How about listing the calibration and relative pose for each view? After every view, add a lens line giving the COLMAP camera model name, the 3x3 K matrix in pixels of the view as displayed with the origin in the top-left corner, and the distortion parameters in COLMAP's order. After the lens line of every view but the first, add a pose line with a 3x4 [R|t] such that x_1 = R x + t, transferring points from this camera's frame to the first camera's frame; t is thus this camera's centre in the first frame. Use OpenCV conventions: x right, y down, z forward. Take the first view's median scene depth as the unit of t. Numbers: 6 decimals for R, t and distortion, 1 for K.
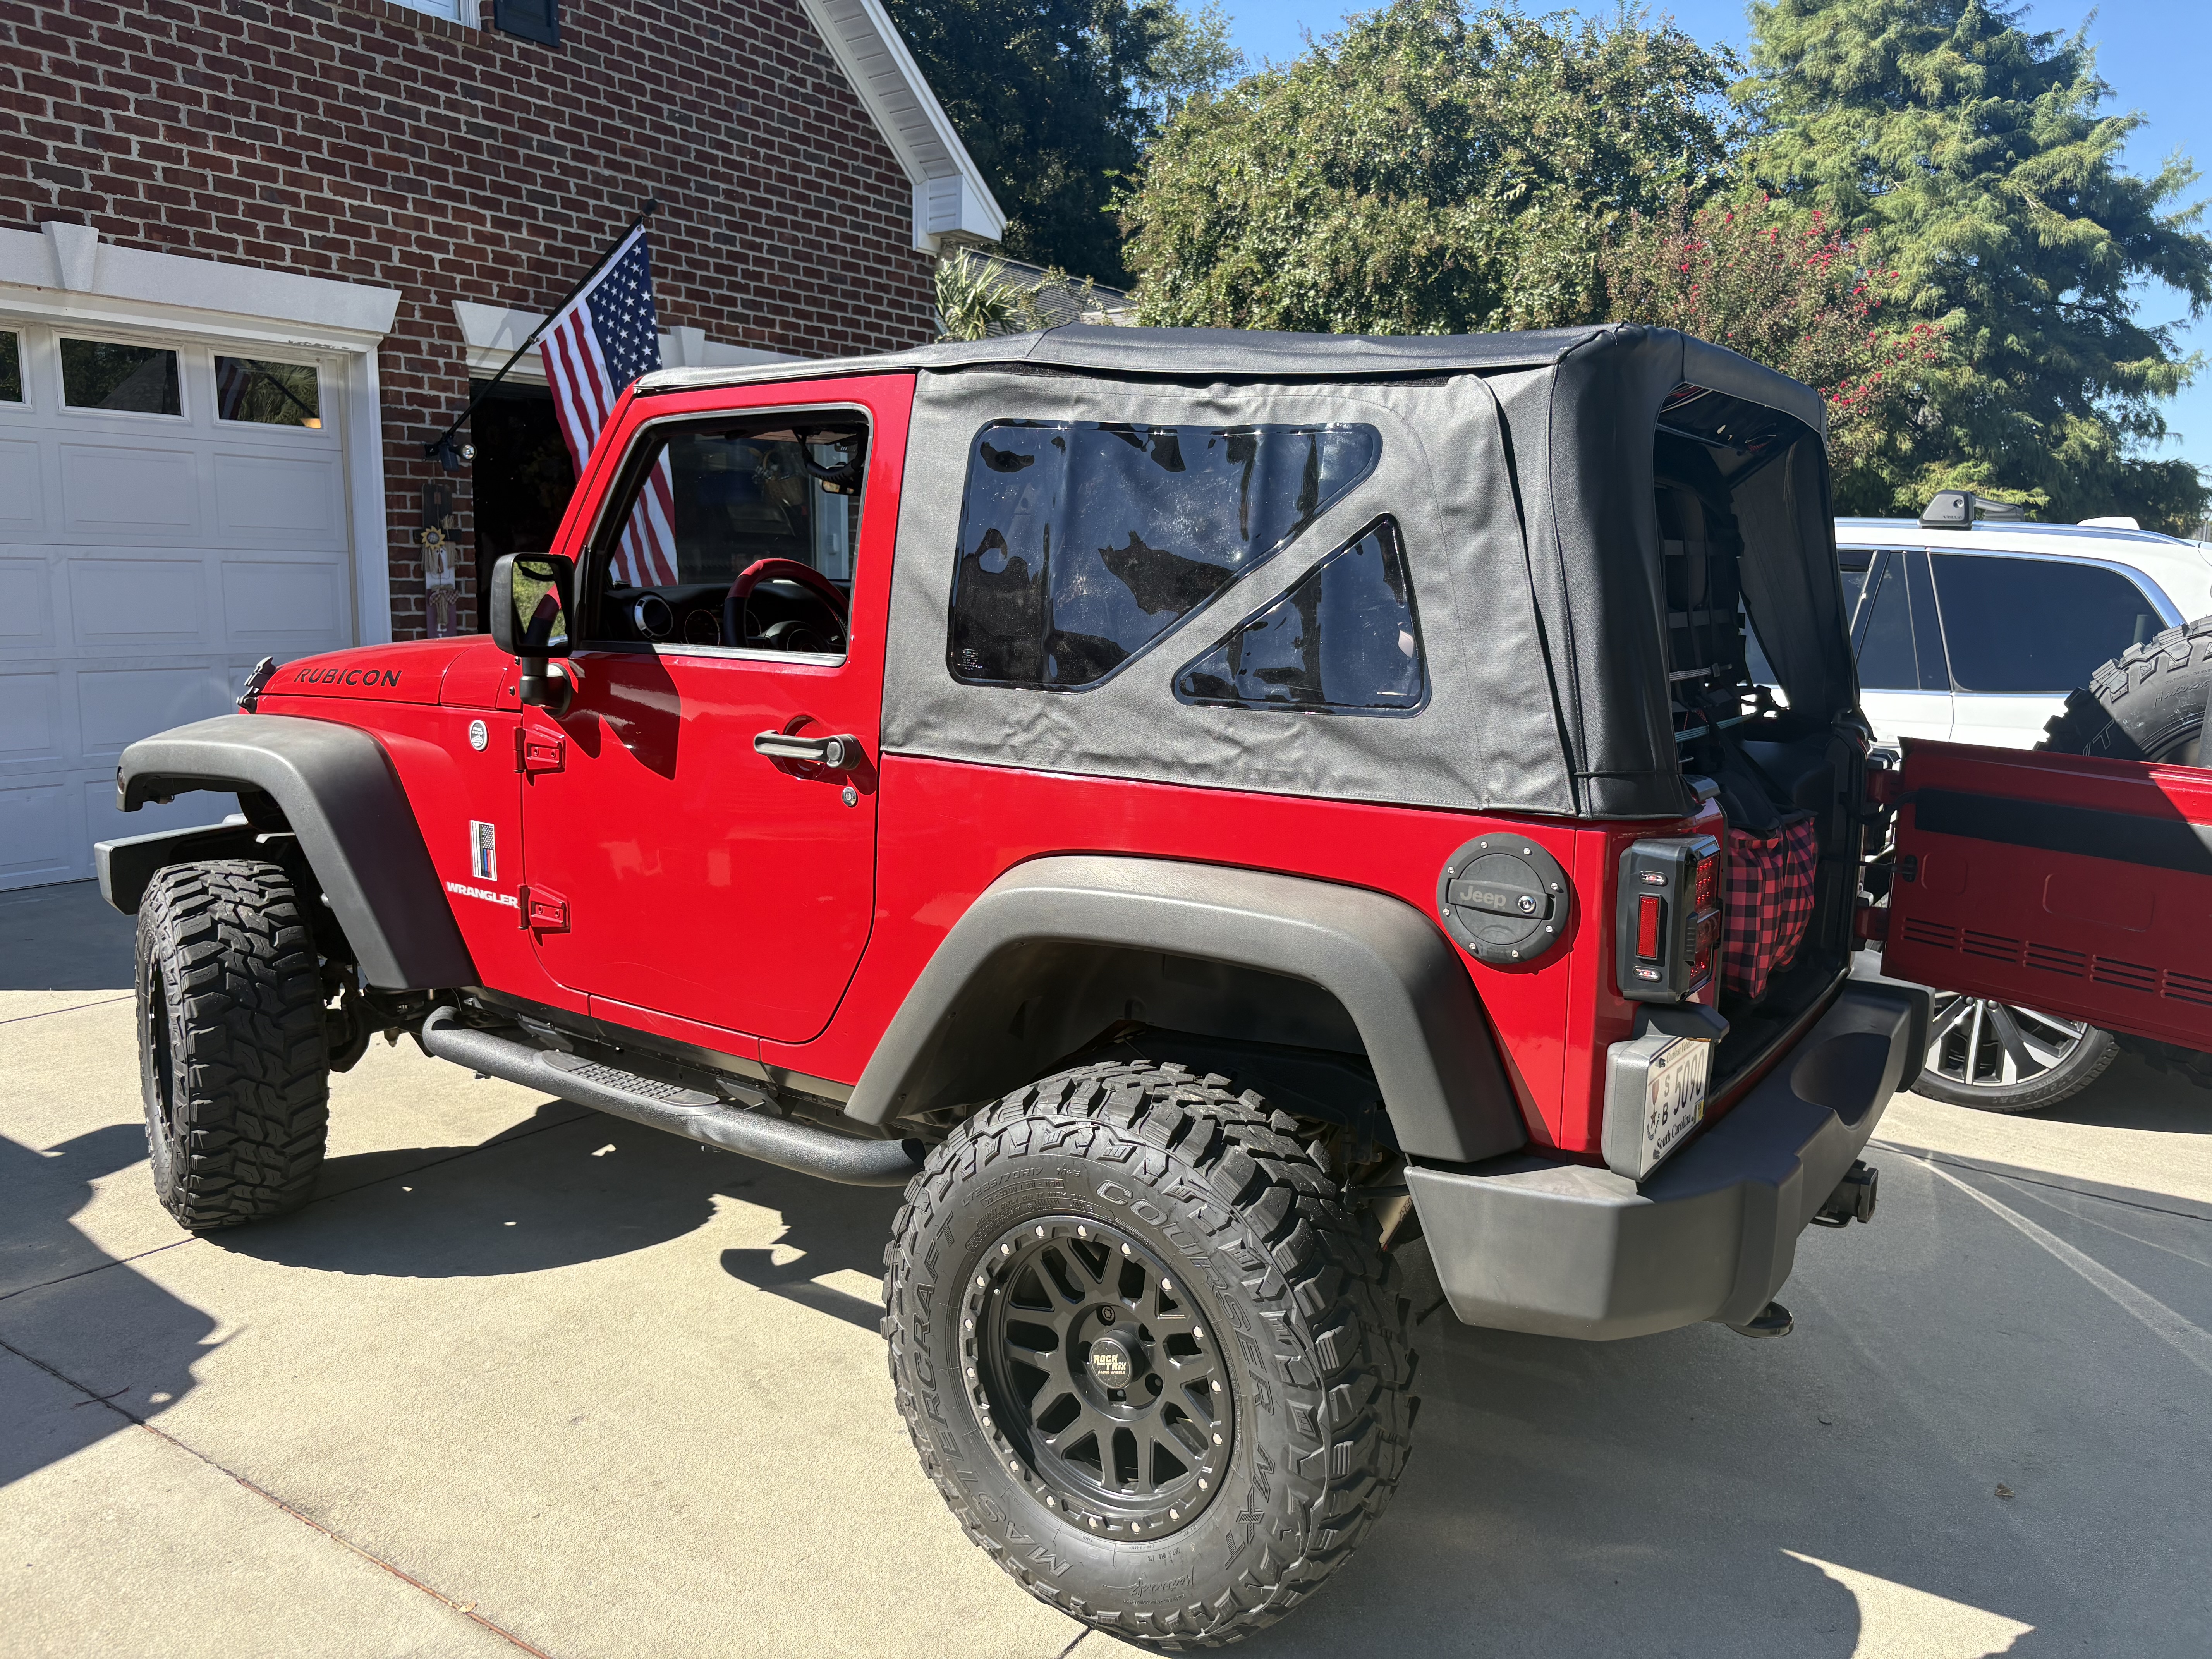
lens RADIAL K [[1687.0, 0, 1108.8], [0, 1687.0, 828.5], [0, 0, 1]] dist [-0.010822, 0.059446]
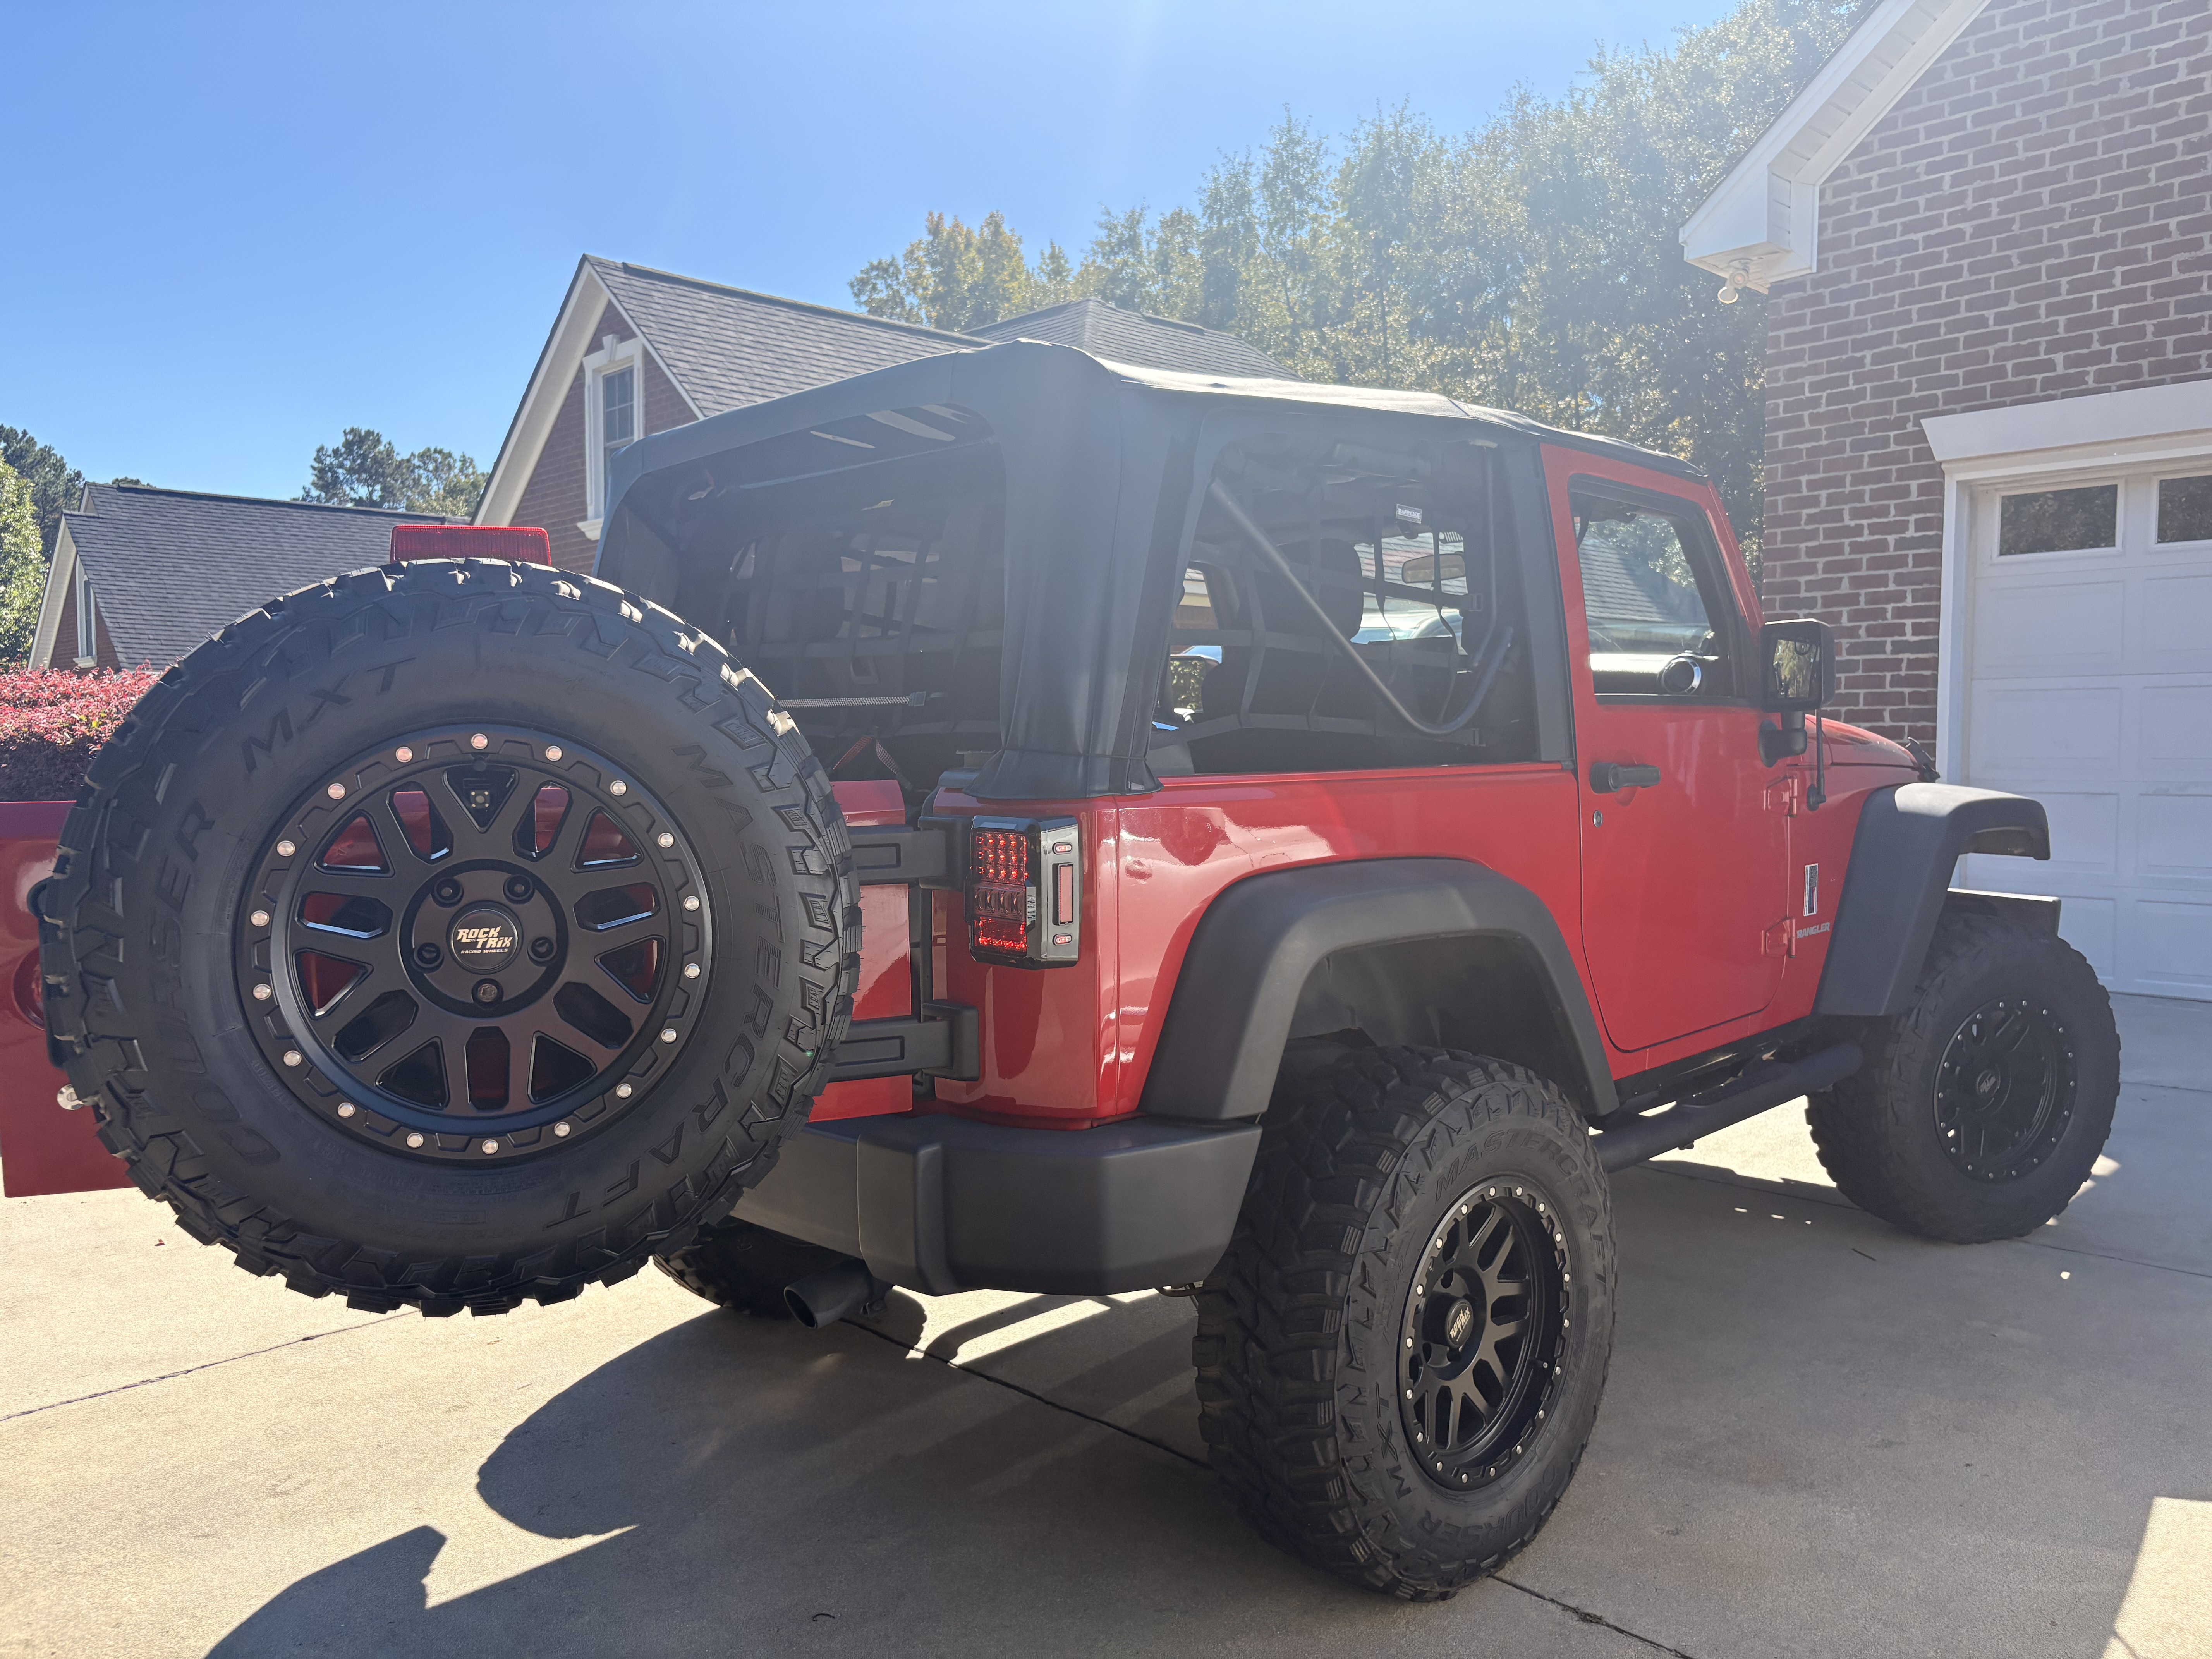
lens RADIAL K [[1676.8, 0, 1101.1], [0, 1676.8, 837.2], [0, 0, 1]] dist [-0.013949, 0.043238]
pose [[-0.230906, 0.040227, -0.972144, 0.487595], [-0.145875, 0.986420, 0.075466, -0.041035], [0.961979, 0.159237, -0.221902, 0.531769]]
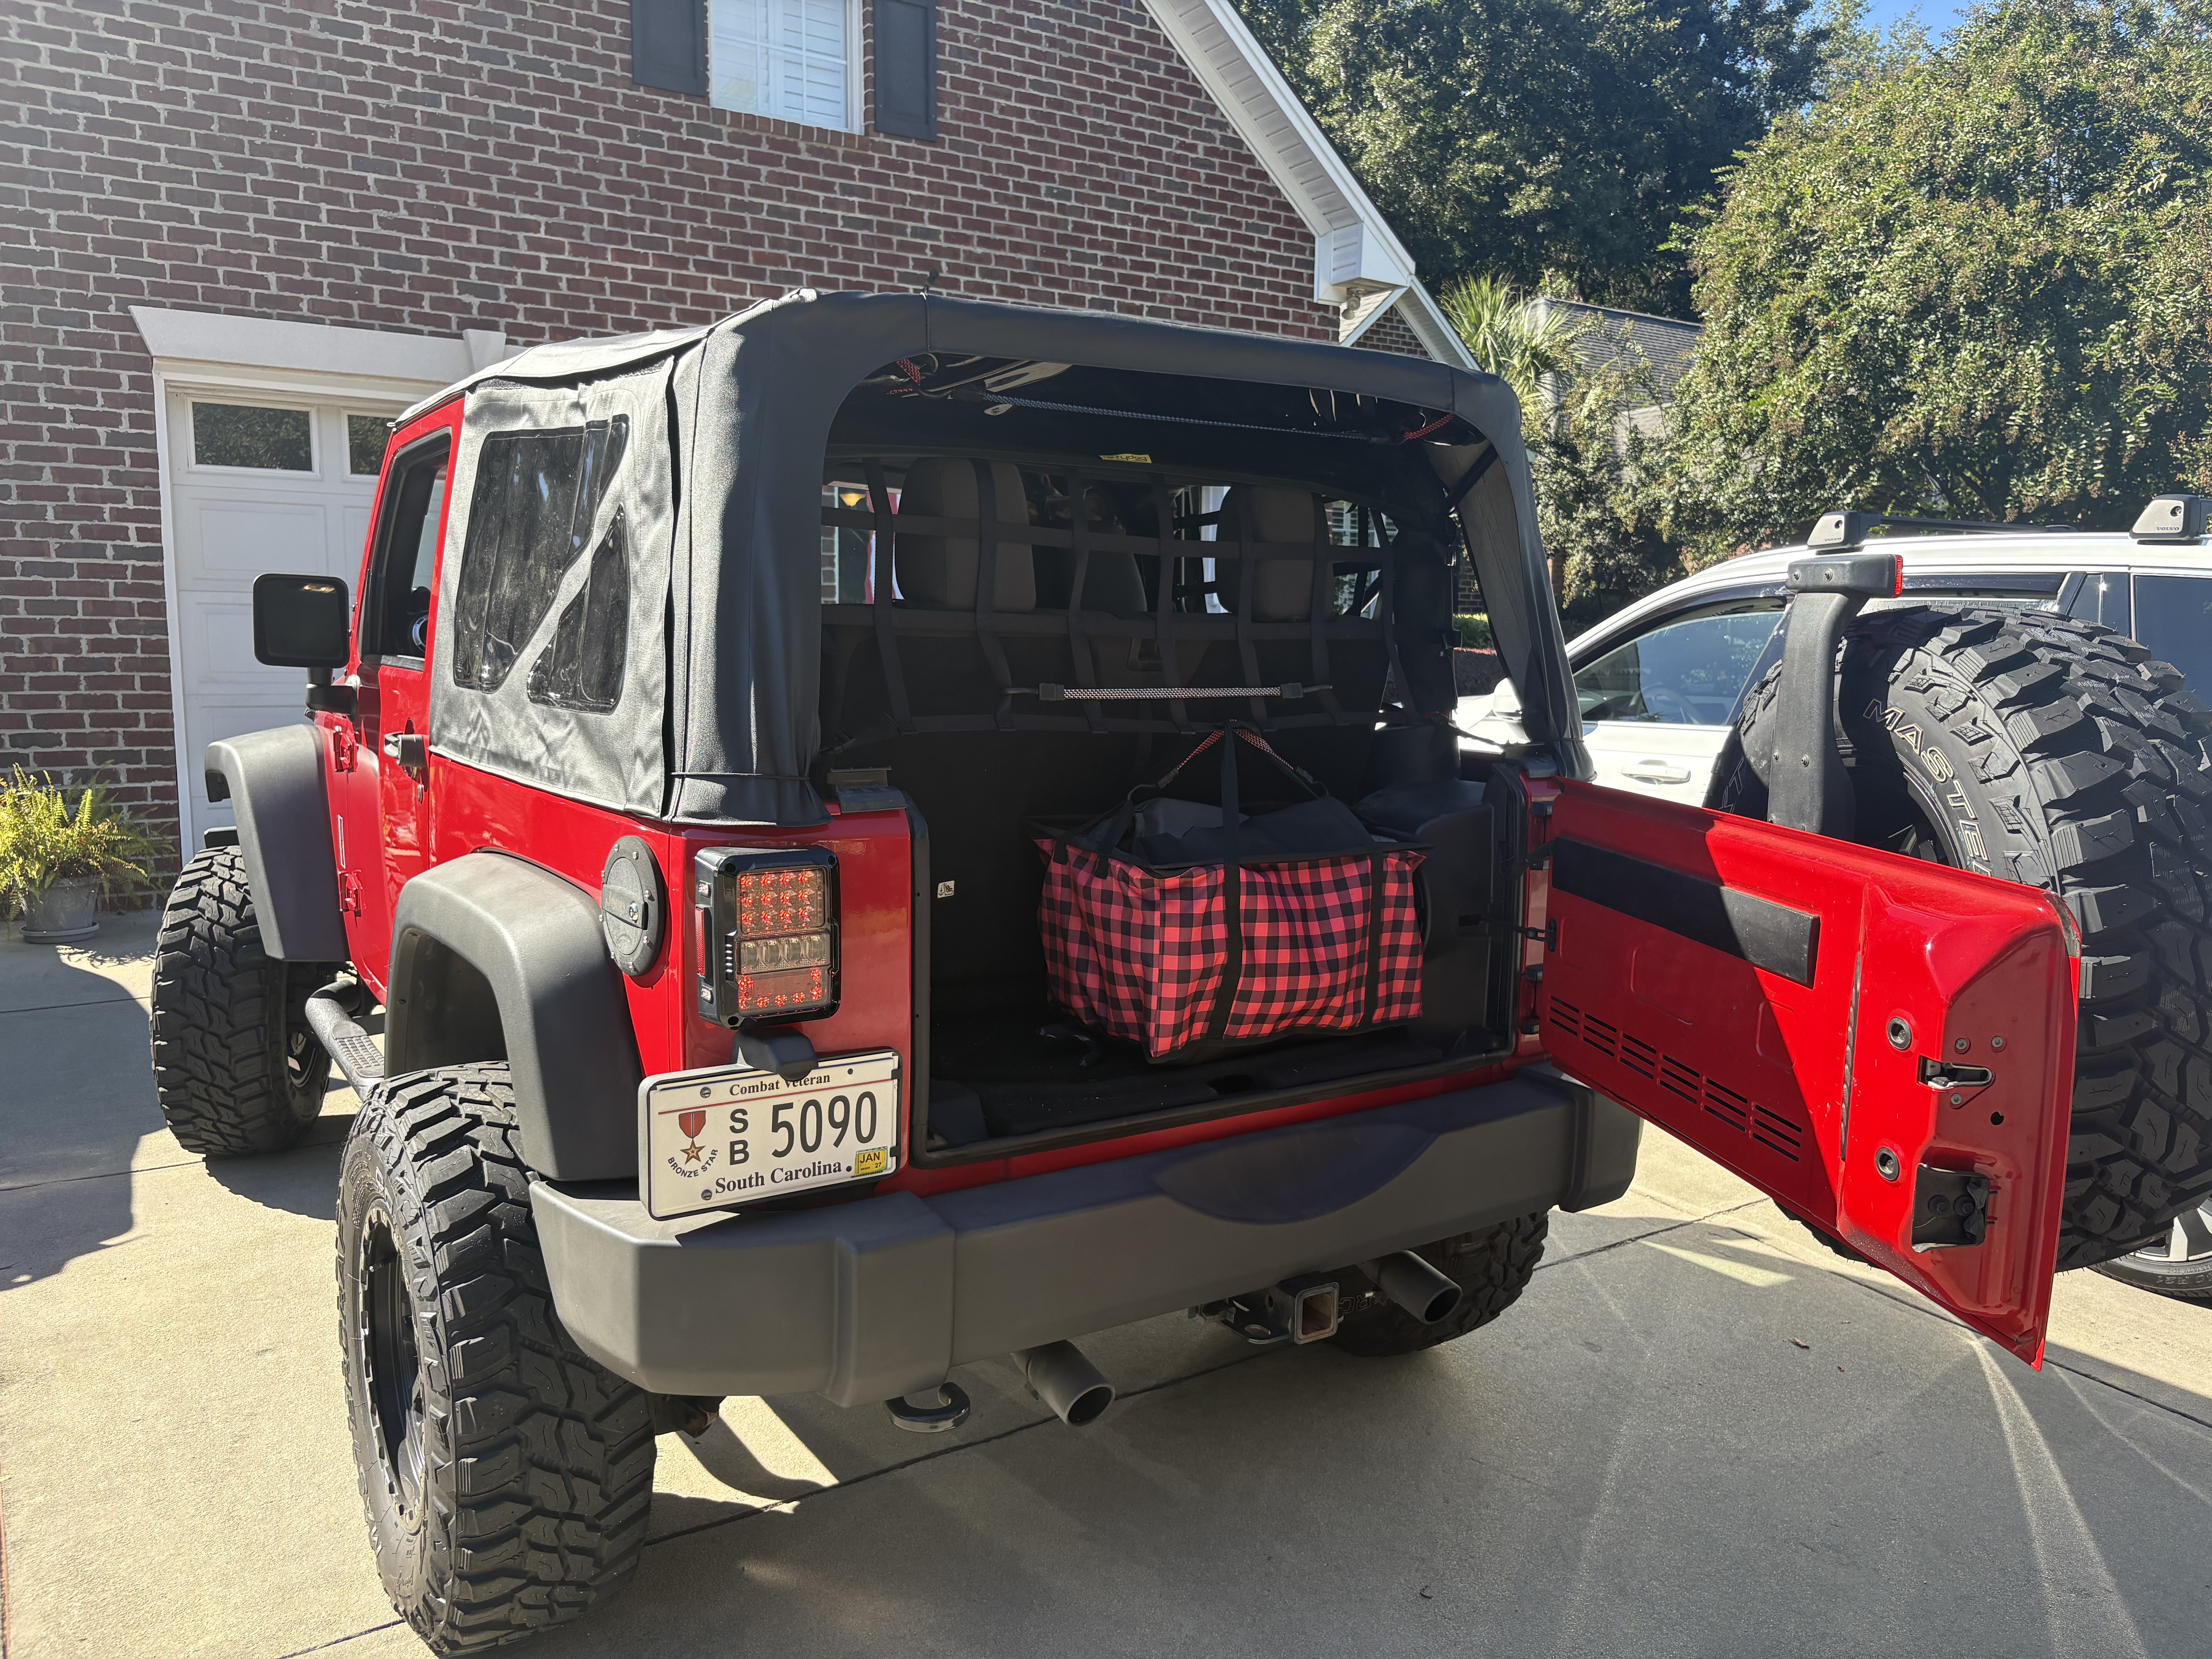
lens RADIAL K [[1668.6, 0, 1109.5], [0, 1668.6, 847.2], [0, 0, 1]] dist [0.063404, -0.079012]
pose [[0.924763, 0.045805, -0.377777, 0.243291], [-0.056348, 0.998268, -0.016895, 0.002917], [0.376349, 0.036910, 0.925742, 0.068037]]
